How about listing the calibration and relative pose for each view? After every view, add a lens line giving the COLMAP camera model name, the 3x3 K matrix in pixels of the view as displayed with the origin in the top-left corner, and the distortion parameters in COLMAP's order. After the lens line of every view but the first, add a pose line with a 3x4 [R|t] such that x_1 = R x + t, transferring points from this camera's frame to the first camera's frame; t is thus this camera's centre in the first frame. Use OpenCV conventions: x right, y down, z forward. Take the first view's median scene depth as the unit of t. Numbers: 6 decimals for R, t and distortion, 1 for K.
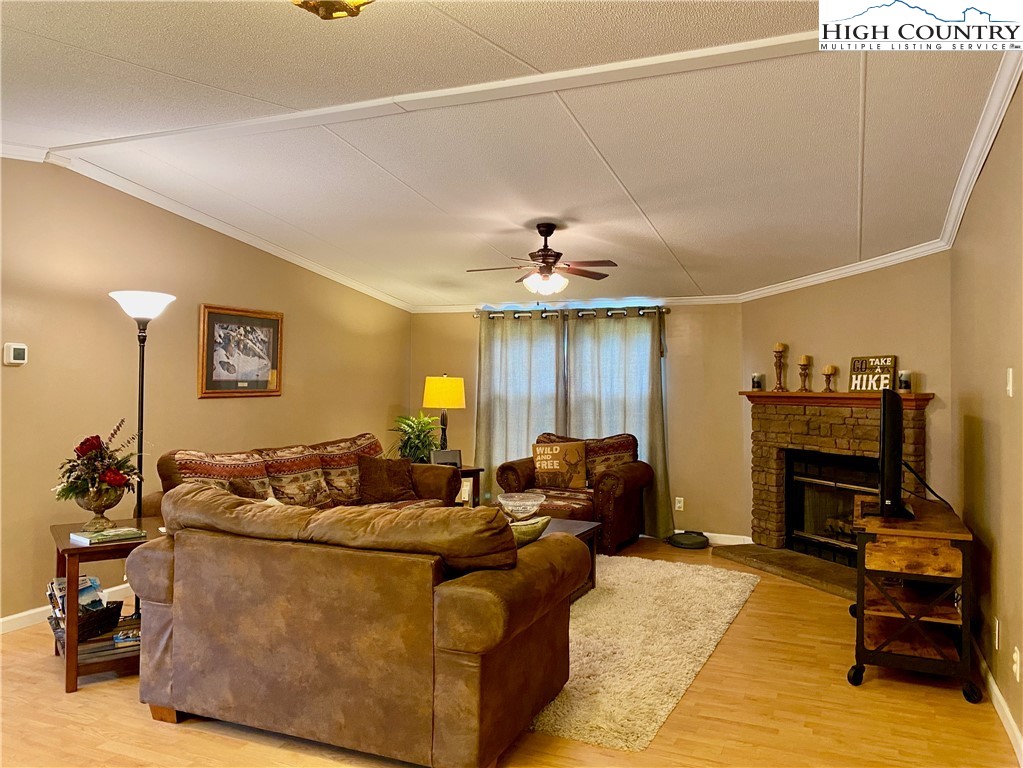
lens RADIAL K [[799.5, 0, 503.4], [0, 799.5, 384.4], [0, 0, 1]] dist [0.035620, 0.002889]
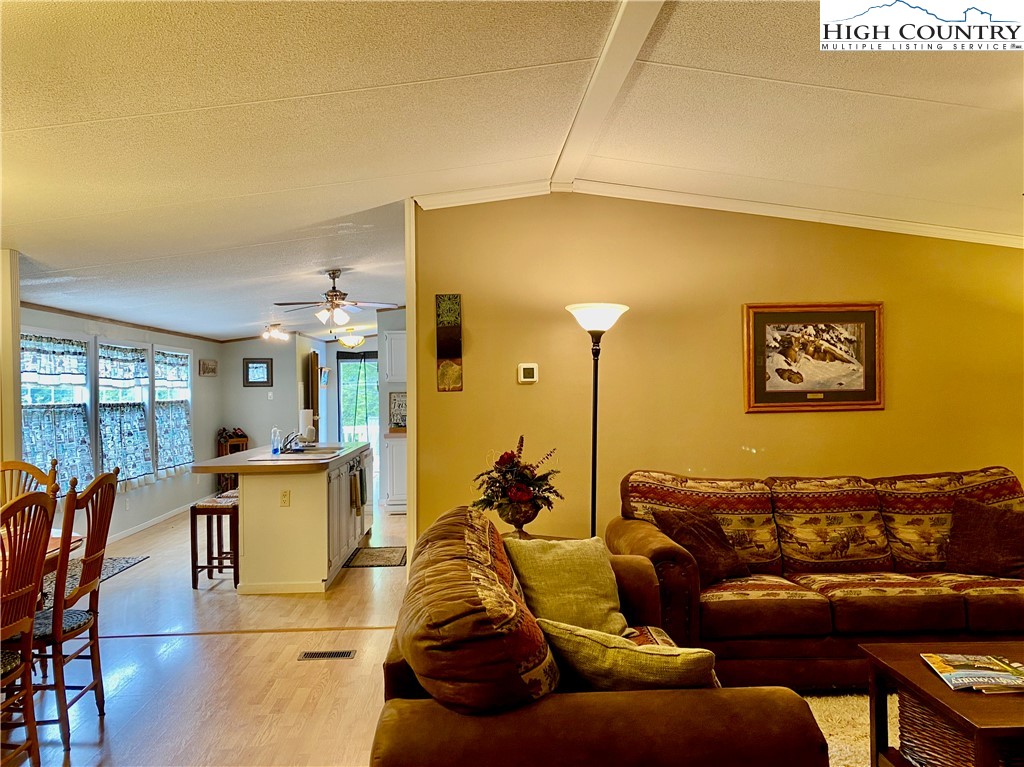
lens RADIAL K [[787.4, 0, 495.4], [0, 787.4, 385.9], [0, 0, 1]] dist [0.044385, -0.010173]
pose [[0.449094, -0.025254, -0.893128, 0.256891], [0.016815, 0.999662, -0.019811, 0.000471], [0.893326, -0.006121, 0.449367, 0.361184]]
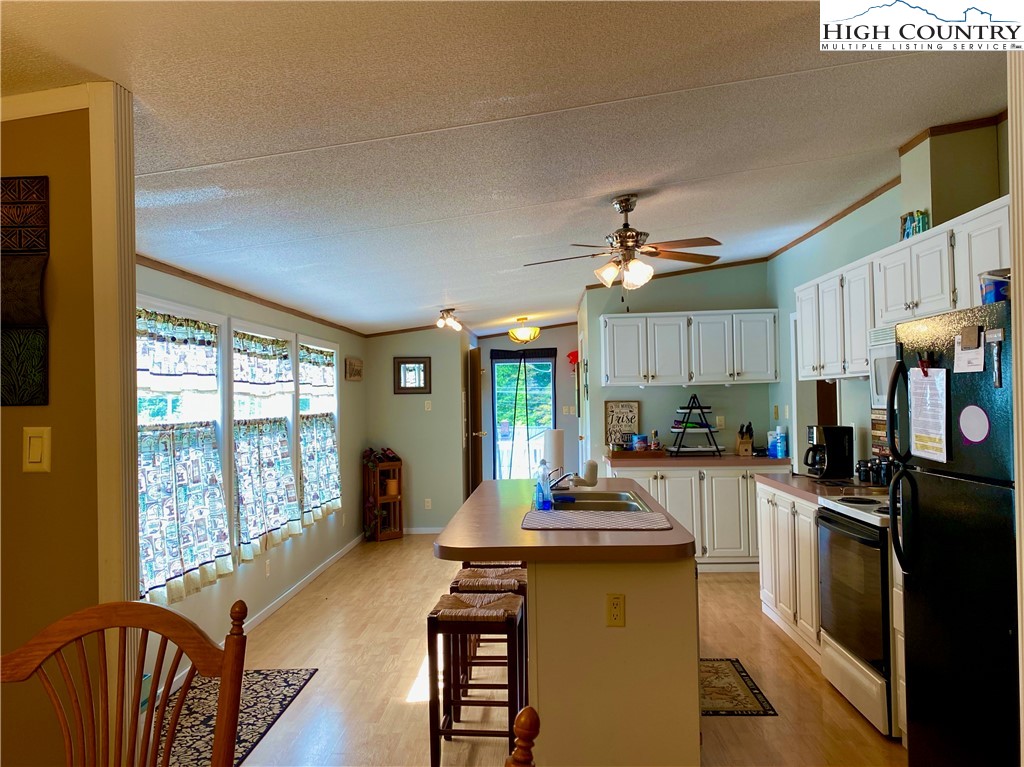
lens RADIAL K [[806.8, 0, 523.5], [0, 806.8, 381.4], [0, 0, 1]] dist [0.034820, -0.004520]
pose [[0.390594, -0.040173, -0.919686, -0.276400], [0.019891, 0.999182, -0.035197, -0.012466], [0.920348, -0.004546, 0.391074, 0.312870]]
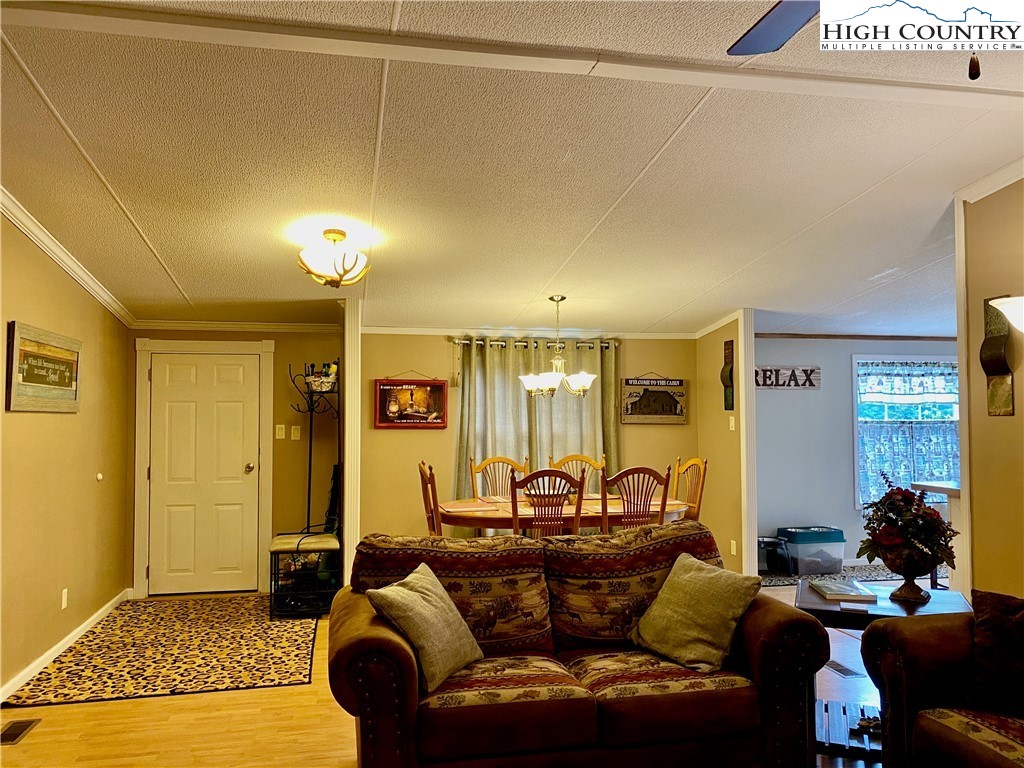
lens RADIAL K [[776.8, 0, 500.2], [0, 776.8, 384.0], [0, 0, 1]] dist [-0.000236, -0.002581]
pose [[-0.815306, -0.033531, -0.578059, 0.229884], [-0.010783, 0.999028, -0.042741, -0.004986], [0.578931, -0.028614, -0.814875, 0.968013]]
